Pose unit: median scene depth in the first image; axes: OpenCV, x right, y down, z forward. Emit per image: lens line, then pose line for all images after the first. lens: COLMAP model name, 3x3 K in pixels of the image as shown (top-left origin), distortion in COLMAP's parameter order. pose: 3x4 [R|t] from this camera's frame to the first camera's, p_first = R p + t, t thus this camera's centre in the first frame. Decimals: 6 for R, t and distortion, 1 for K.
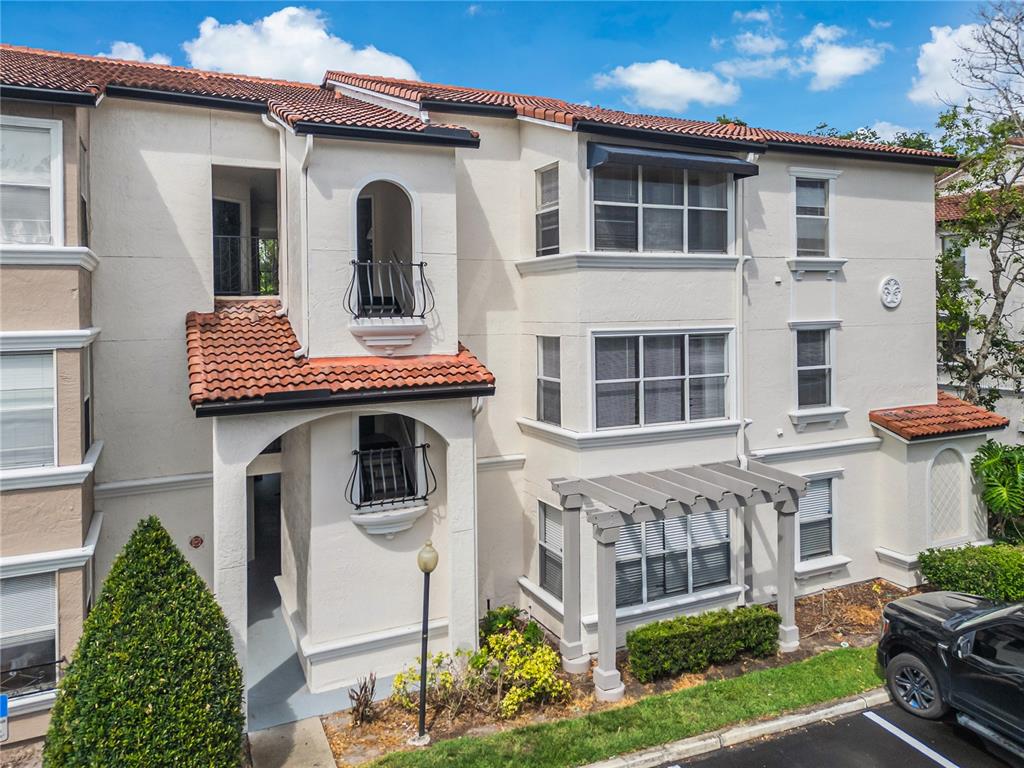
lens RADIAL K [[740.7, 0, 511.2], [0, 740.7, 310.5], [0, 0, 1]] dist [0.009062, -0.000055]
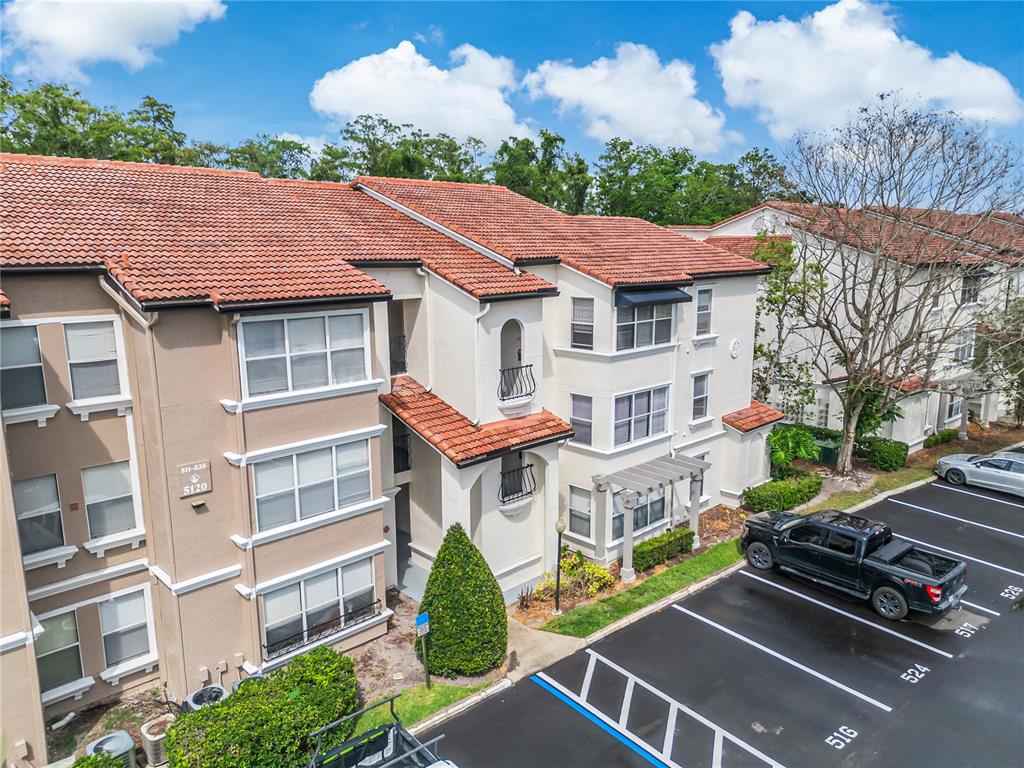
lens RADIAL K [[718.6, 0, 512.0], [0, 718.6, 384.0], [0, 0, 1]] dist [0.078784, -0.079040]
pose [[0.945865, -0.053219, 0.320168, -0.666378], [-0.005841, 0.983514, 0.180737, -0.306000], [-0.324508, -0.172823, 0.929961, -0.538554]]
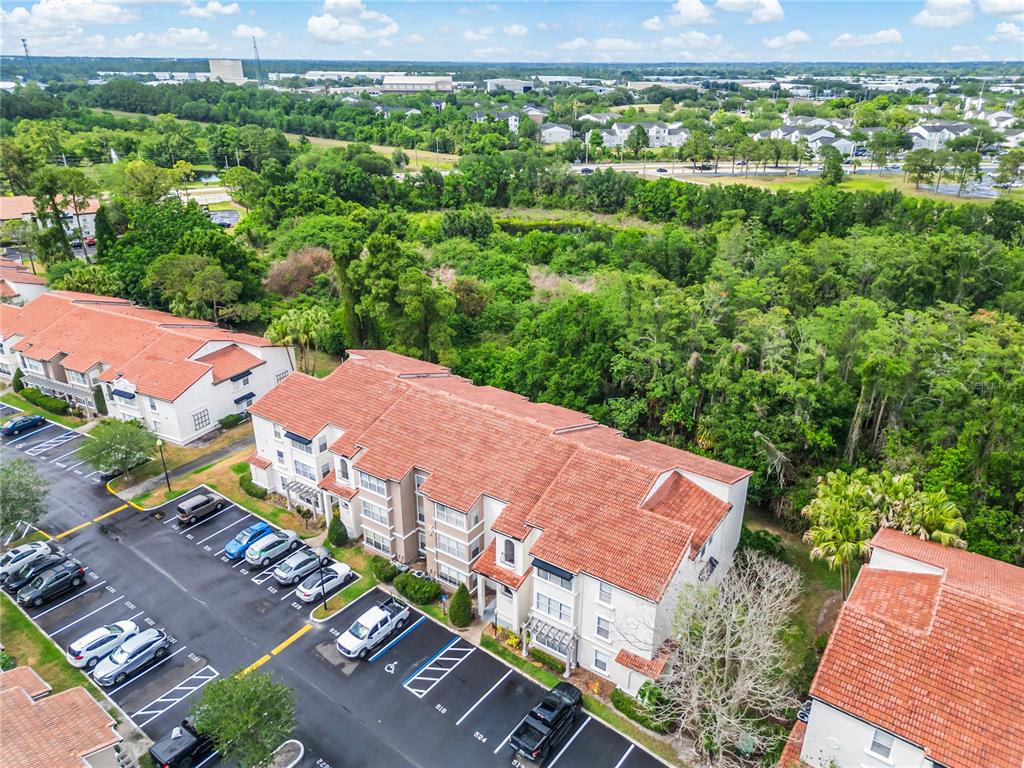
lens RADIAL K [[718.6, 0, 512.0], [0, 718.6, 384.0], [0, 0, 1]] dist [0.078784, -0.079040]
pose [[0.508059, 0.364967, -0.780176, 2.827255], [-0.009154, 0.908026, 0.418814, -2.777290], [0.861274, -0.205641, 0.464671, -0.840796]]
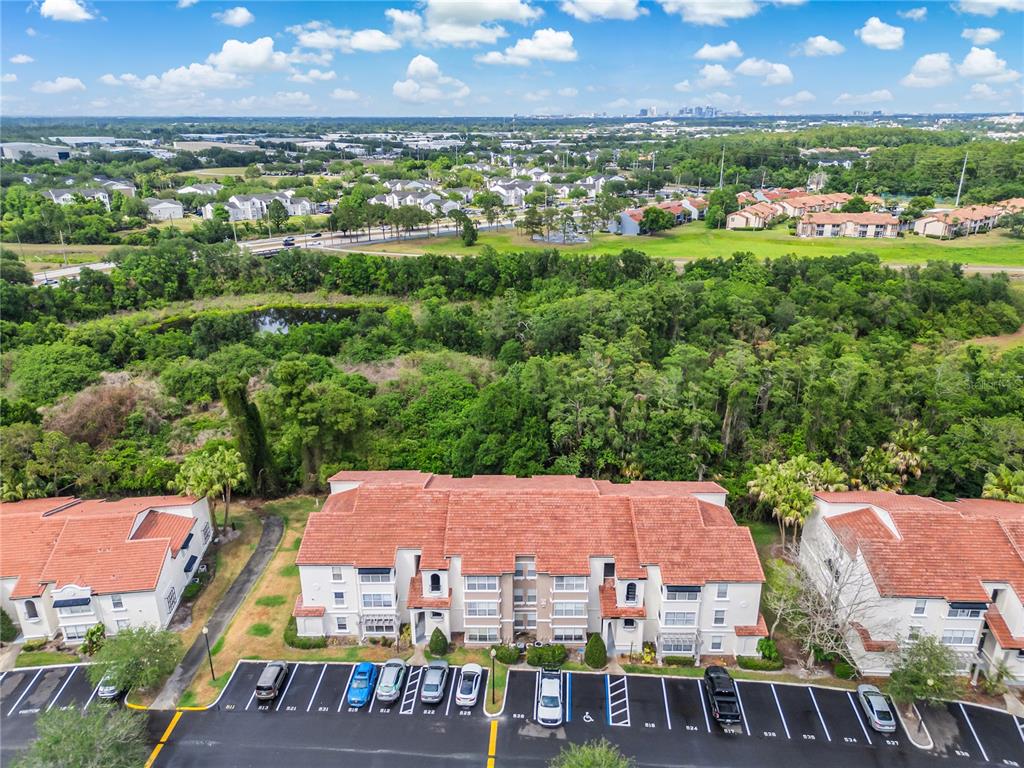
lens RADIAL K [[723.0, 0, 512.0], [0, 723.0, 384.0], [0, 0, 1]] dist [0.078759, -0.075471]
pose [[0.902469, 0.157961, -0.400747, 0.997947], [-0.005996, 0.934853, 0.354984, -3.530013], [0.430713, -0.317959, 0.844623, -3.652675]]
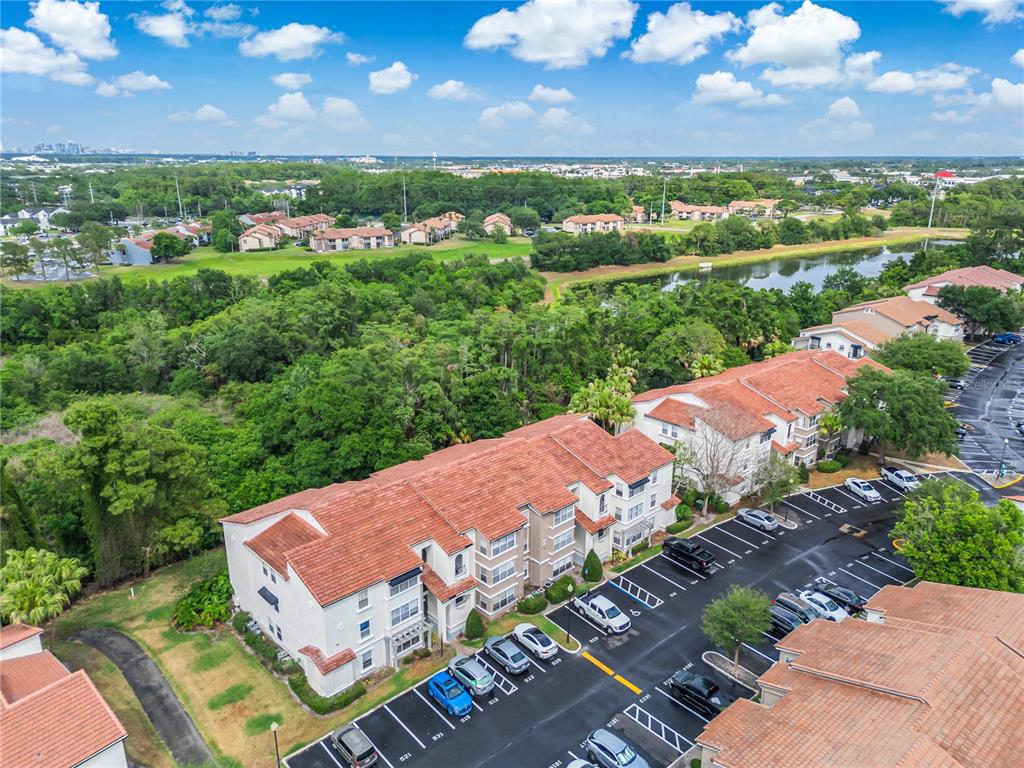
lens RADIAL K [[718.6, 0, 512.0], [0, 718.6, 384.0], [0, 0, 1]] dist [0.078784, -0.079040]
pose [[0.946405, -0.082253, 0.312332, -2.746890], [-0.016572, 0.953388, 0.301293, -2.916114], [-0.322556, -0.290321, 0.900928, -4.101464]]
